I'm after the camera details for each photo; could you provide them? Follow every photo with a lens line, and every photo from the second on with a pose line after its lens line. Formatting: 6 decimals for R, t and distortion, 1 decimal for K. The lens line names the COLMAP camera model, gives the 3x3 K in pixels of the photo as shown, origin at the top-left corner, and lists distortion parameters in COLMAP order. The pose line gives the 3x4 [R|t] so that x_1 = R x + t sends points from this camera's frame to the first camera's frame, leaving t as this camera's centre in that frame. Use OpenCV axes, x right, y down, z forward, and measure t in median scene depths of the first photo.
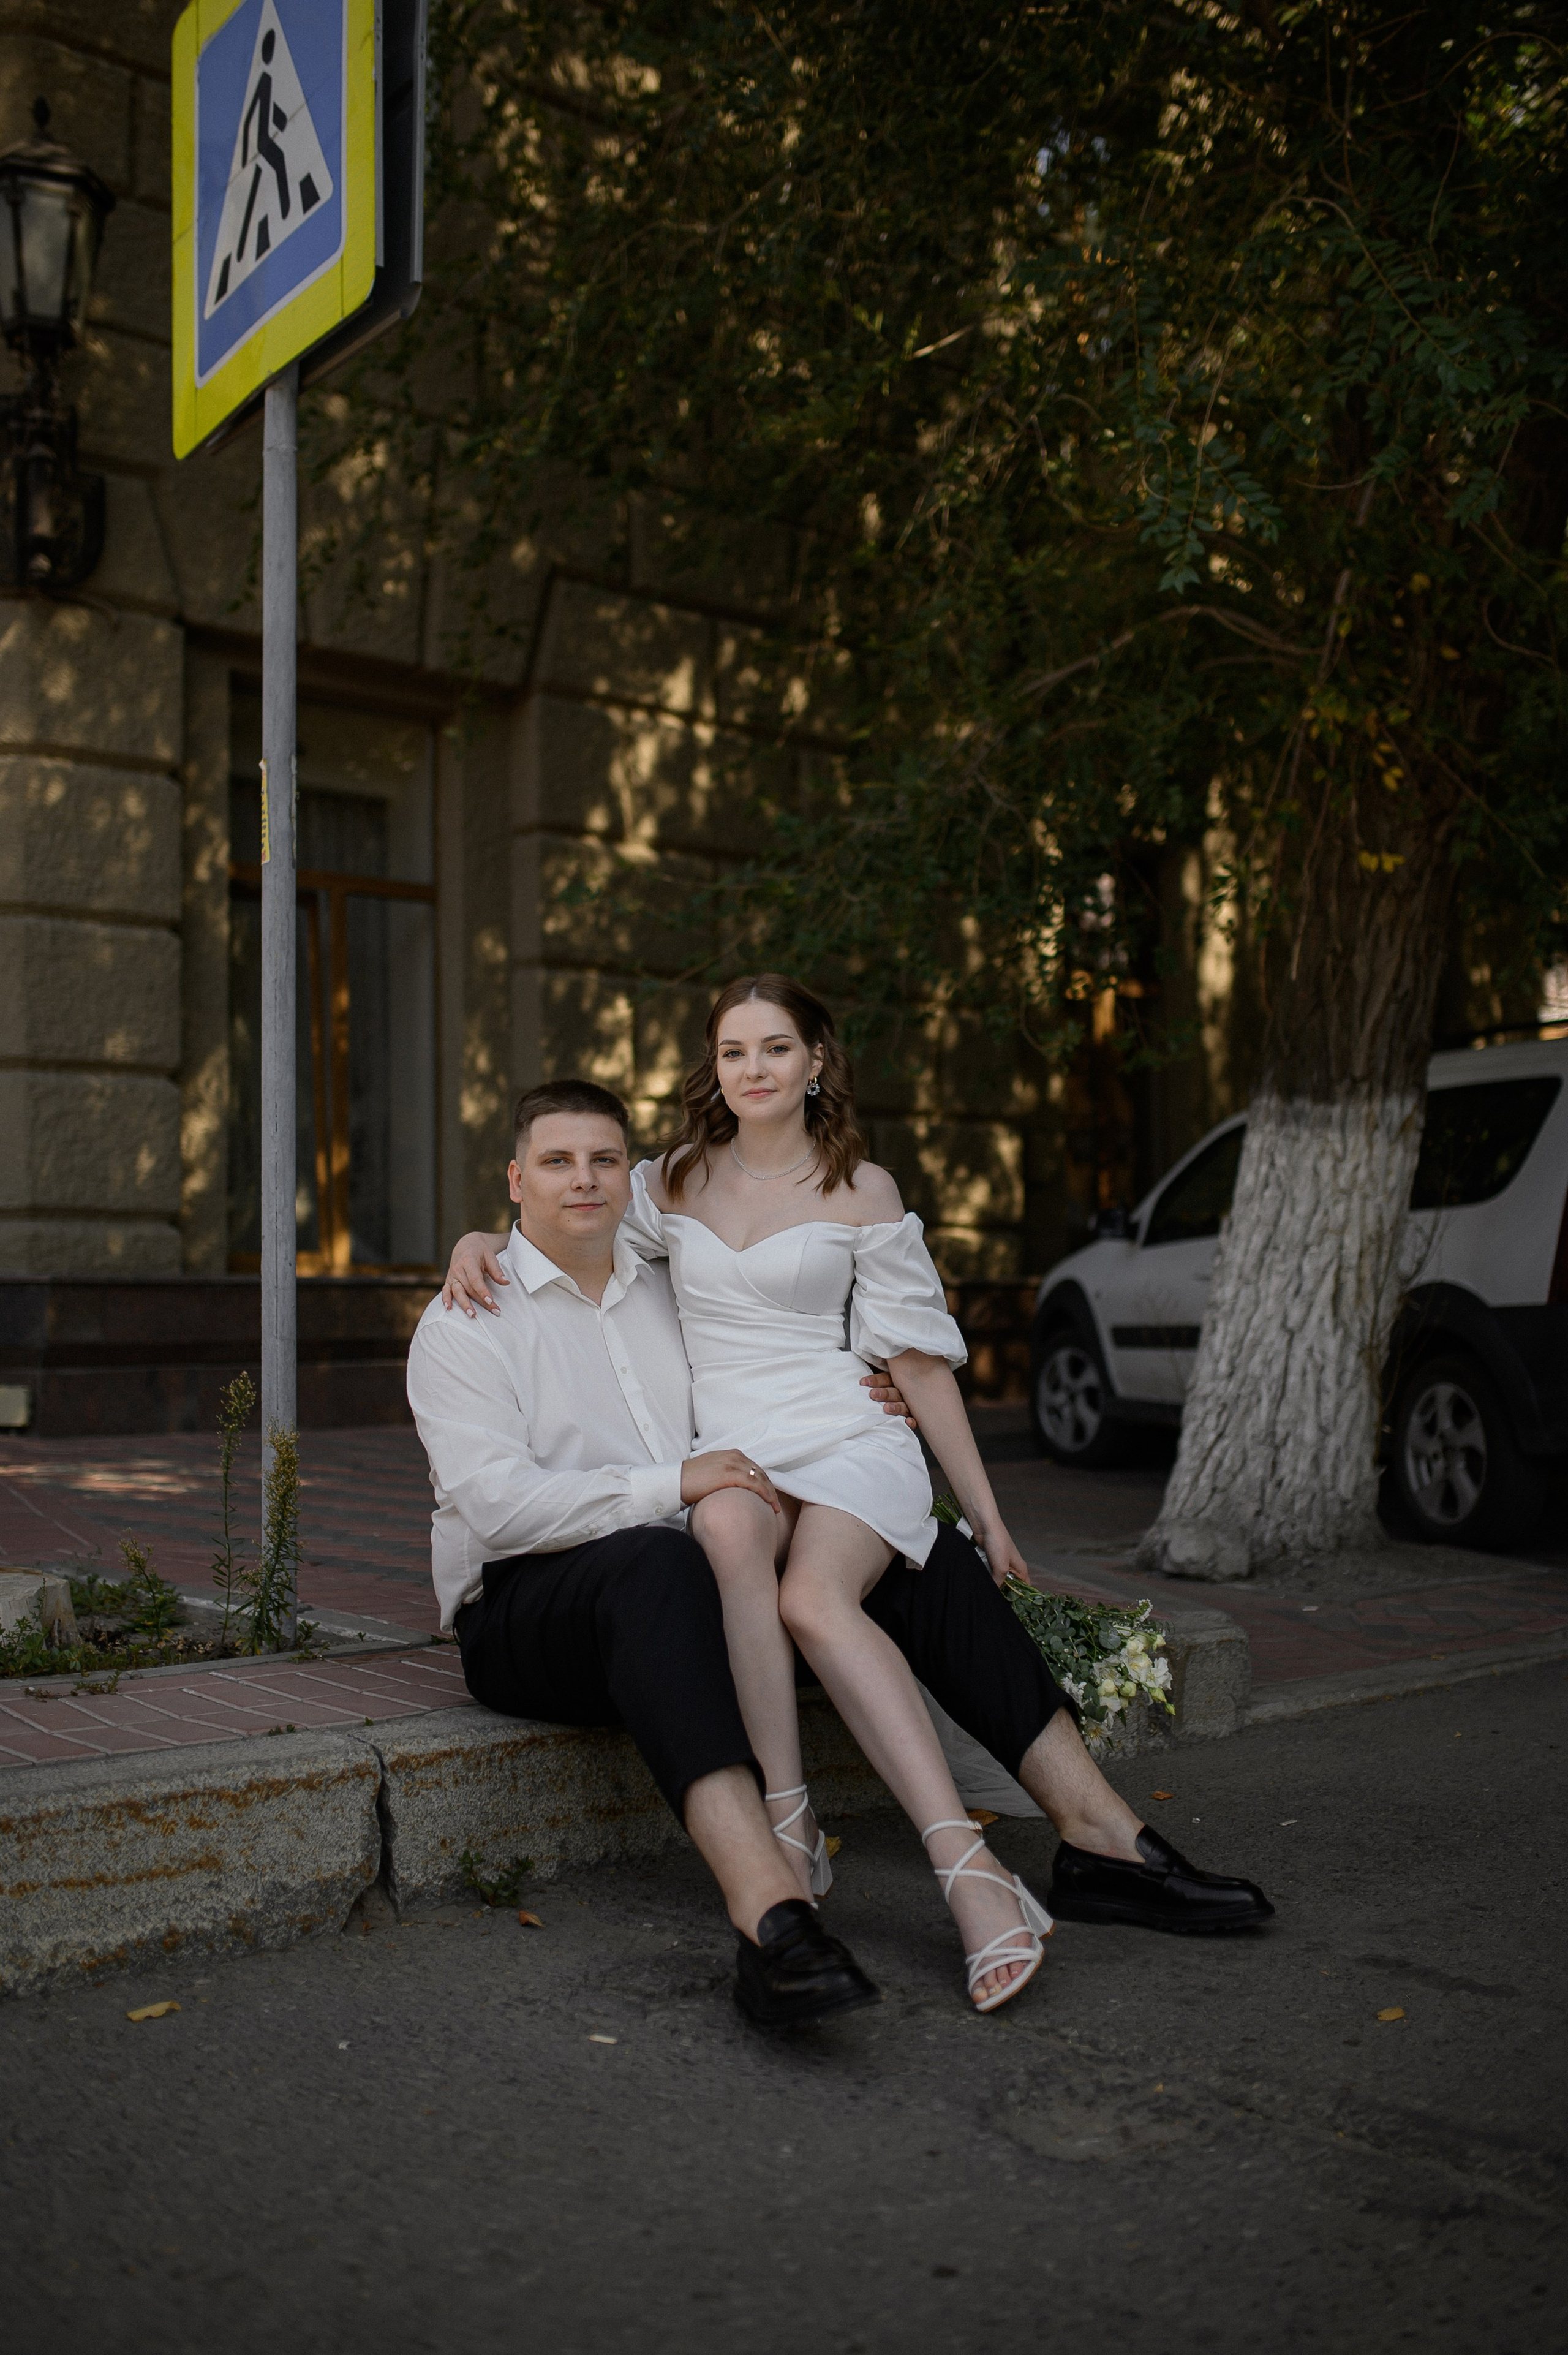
lens RADIAL K [[2278.6, 0, 793.6], [0, 2278.6, 1167.9], [0, 0, 1]] dist [-0.005376, 0.017747]
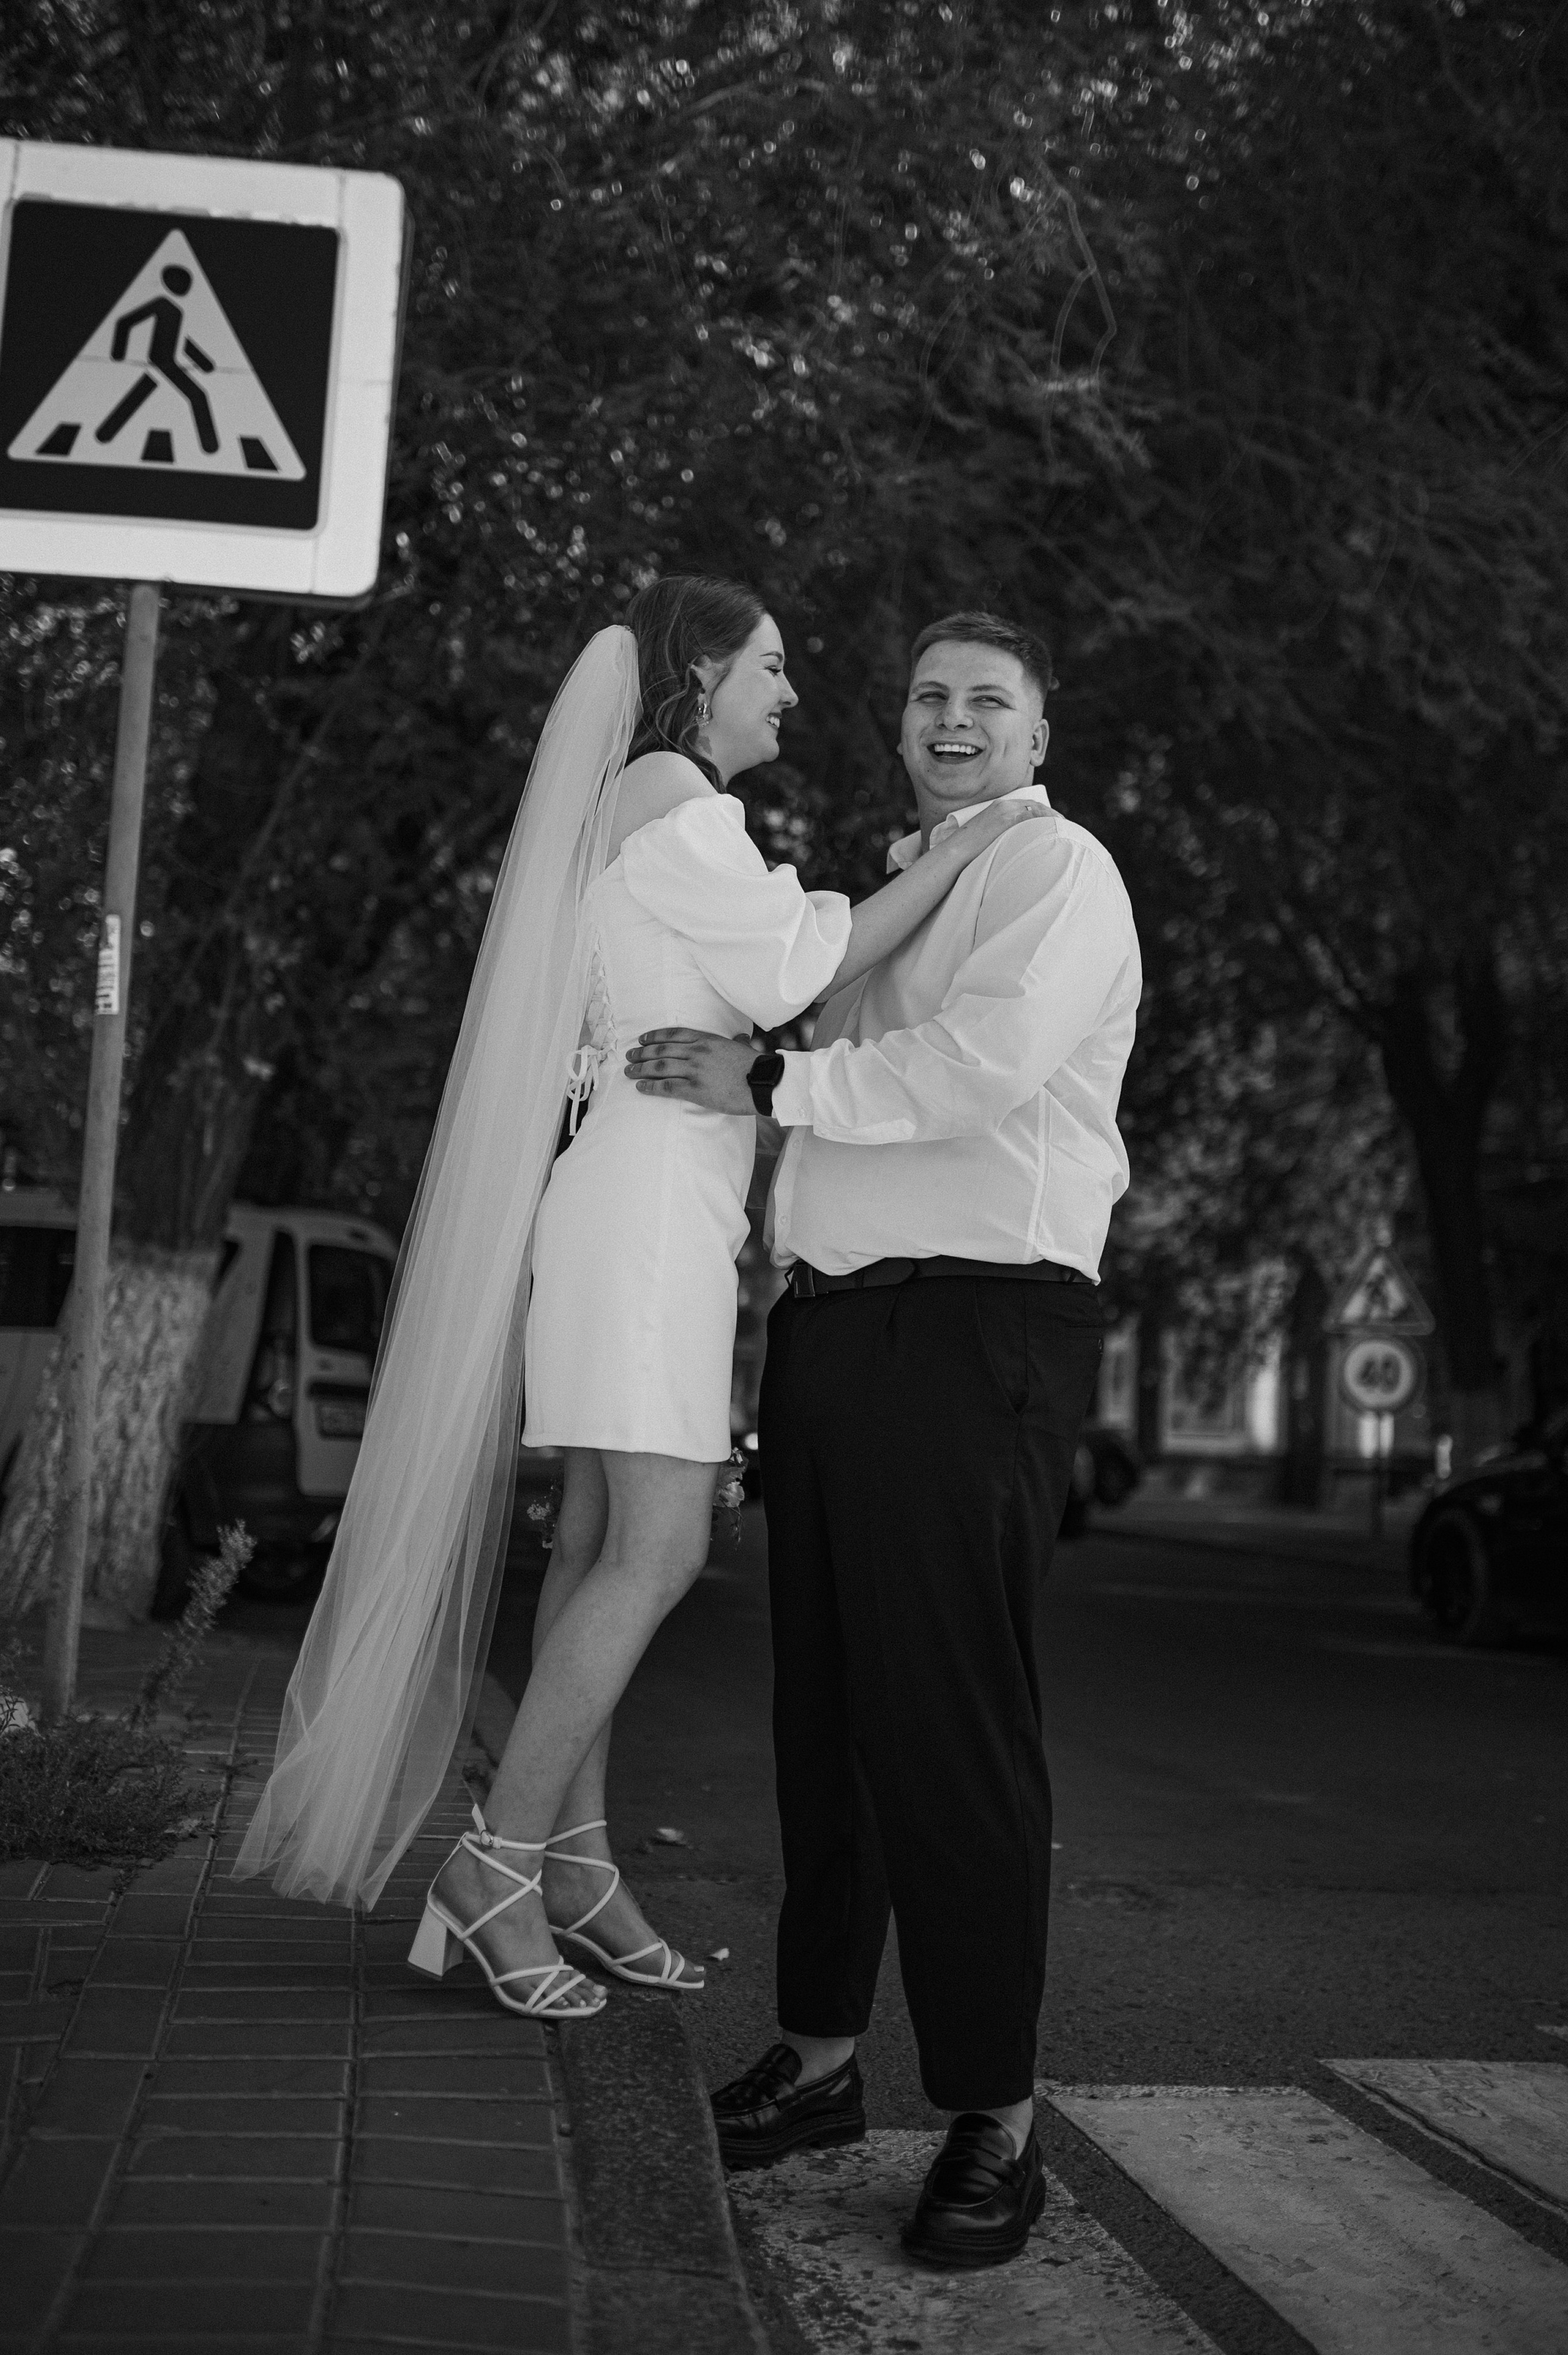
lens RADIAL K [[2278.6, 0, 793.6], [0, 2278.6, 1167.9], [0, 0, 1]] dist [-0.005376, 0.017747]
pose [[0.497522, 0.134647, 0.856938, -0.895395], [-0.107779, 0.989820, -0.092951, 0.006773], [-0.860730, -0.046115, 0.506969, 0.145203]]
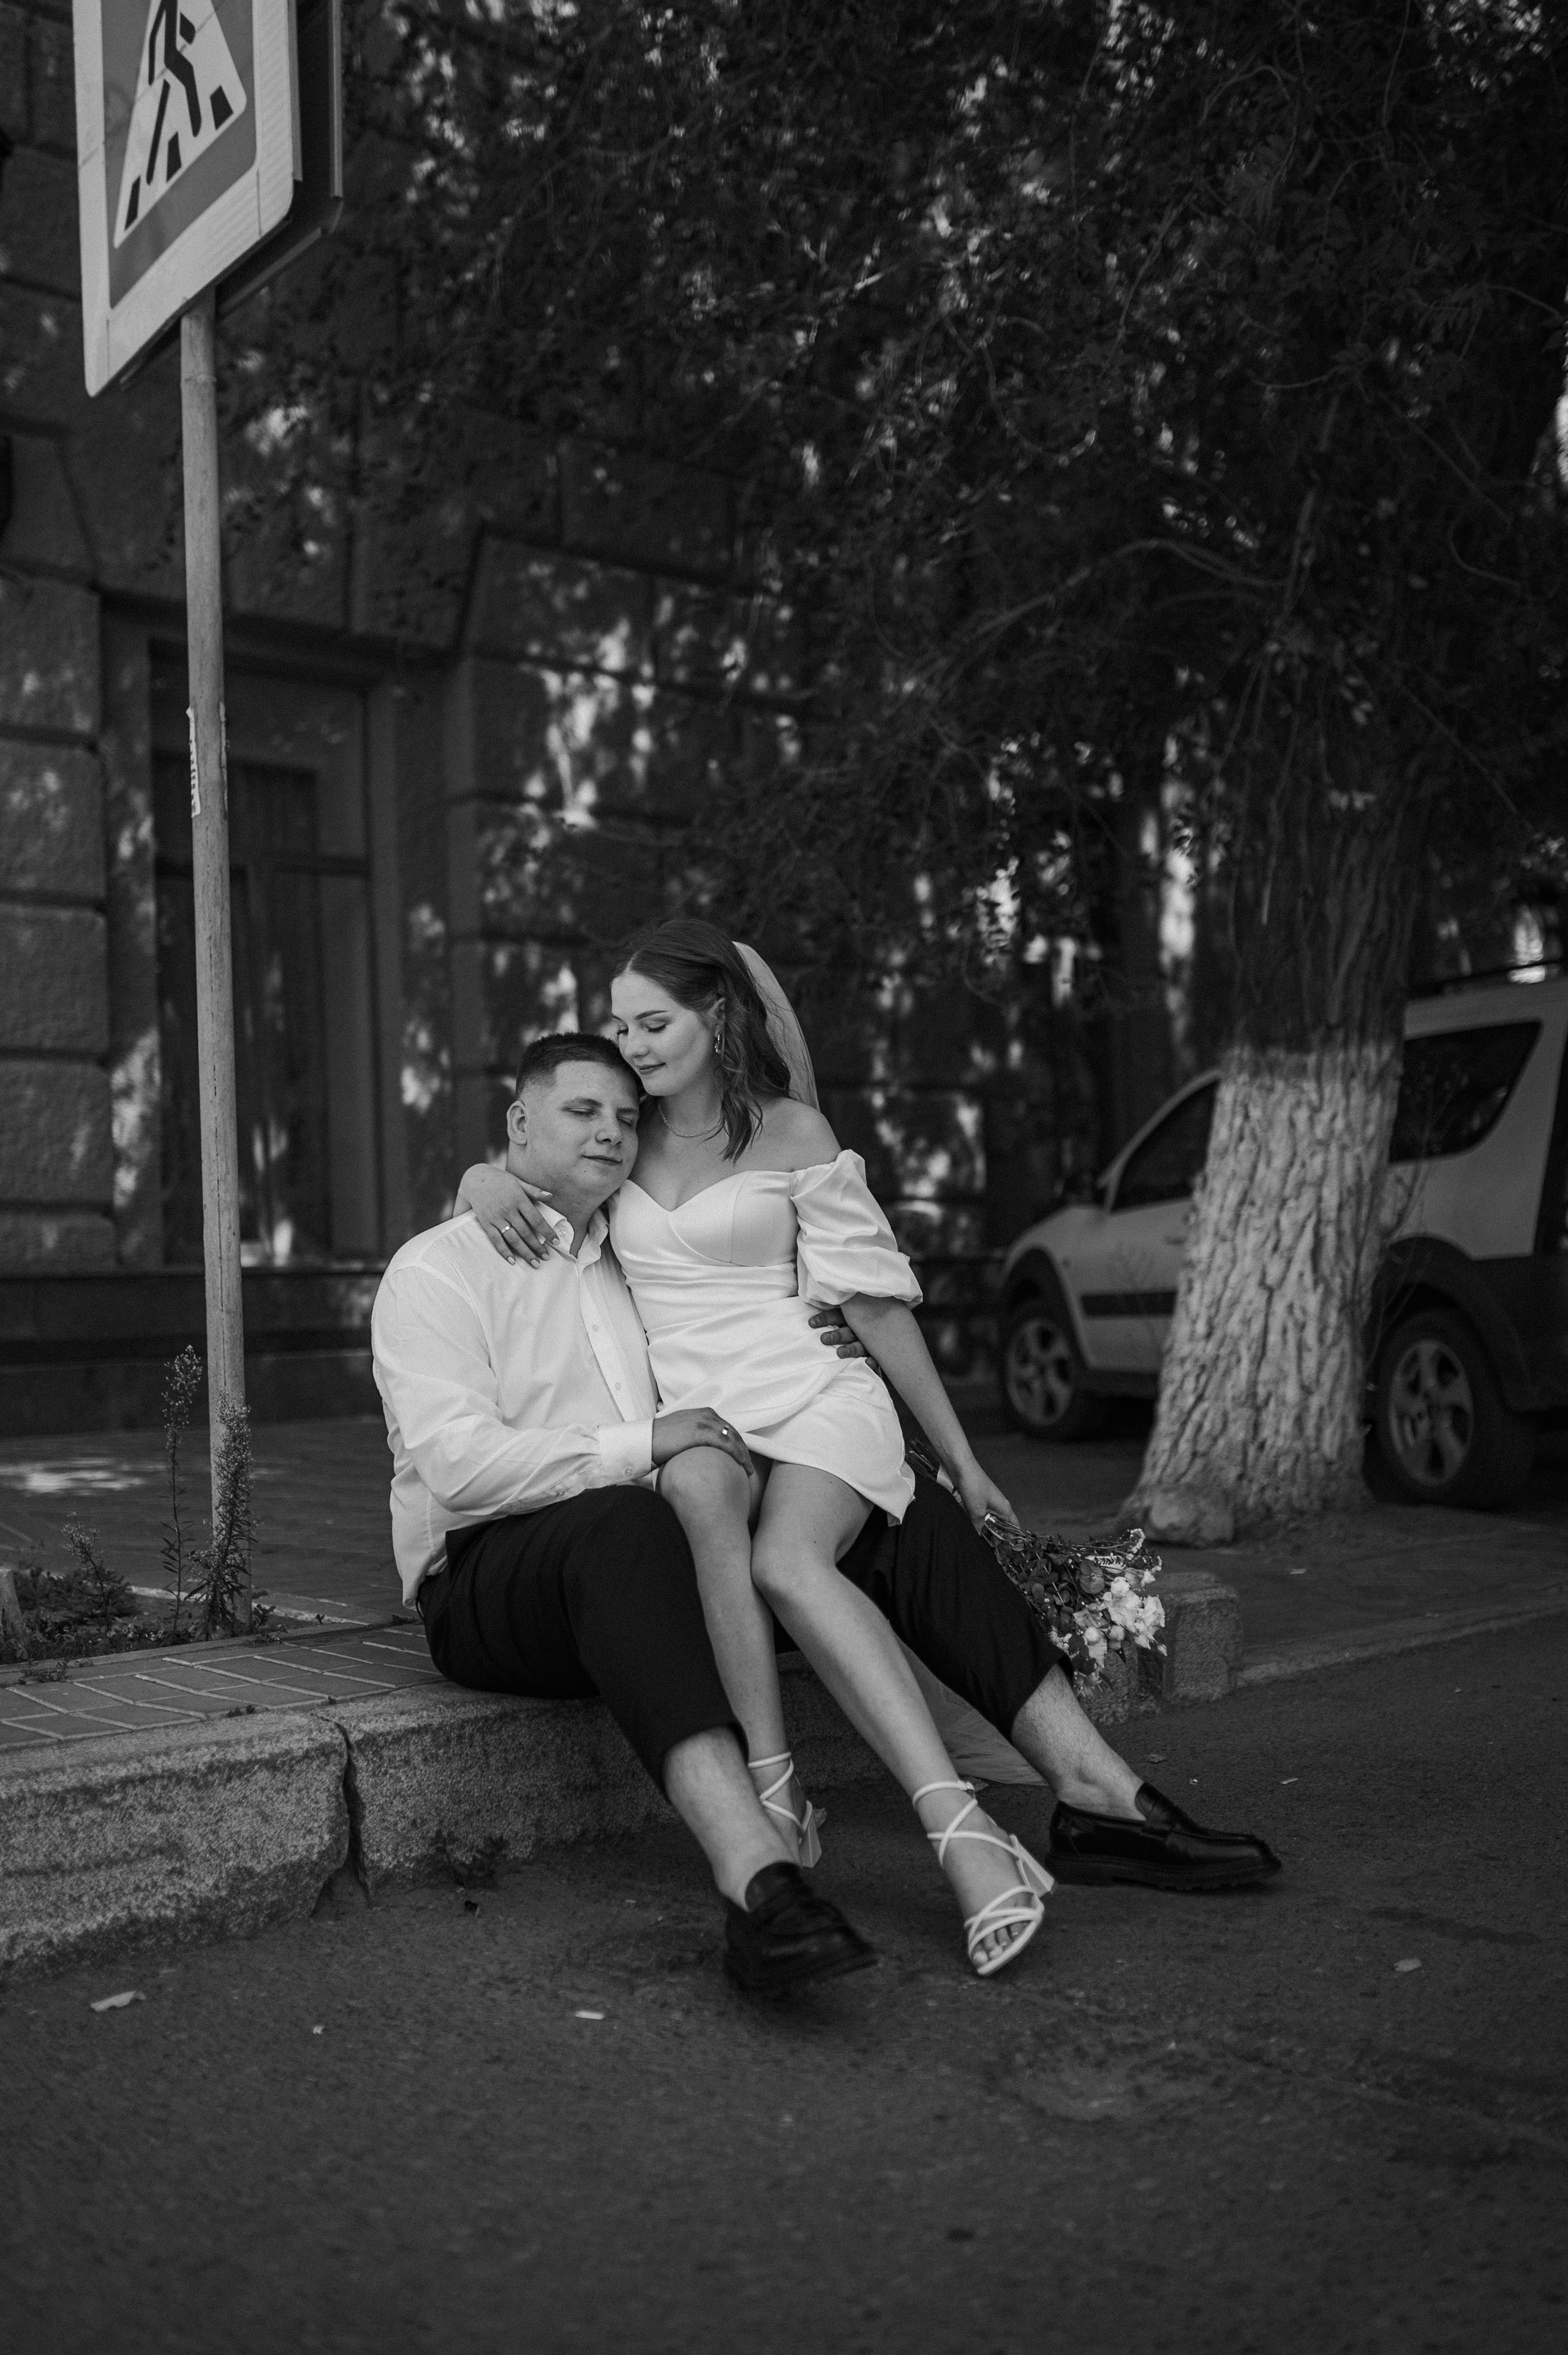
lens RADIAL K [[2342.4, 0, 772.5], [0, 2342.4, 1189.8], [0, 0, 1]] dist [-0.003334, 0.006120]
pose [[0.999569, -0.026421, 0.012758, -0.006143], [0.026244, 0.999560, 0.013846, 0.014623], [-0.013118, -0.013505, 0.999823, 0.012054]]
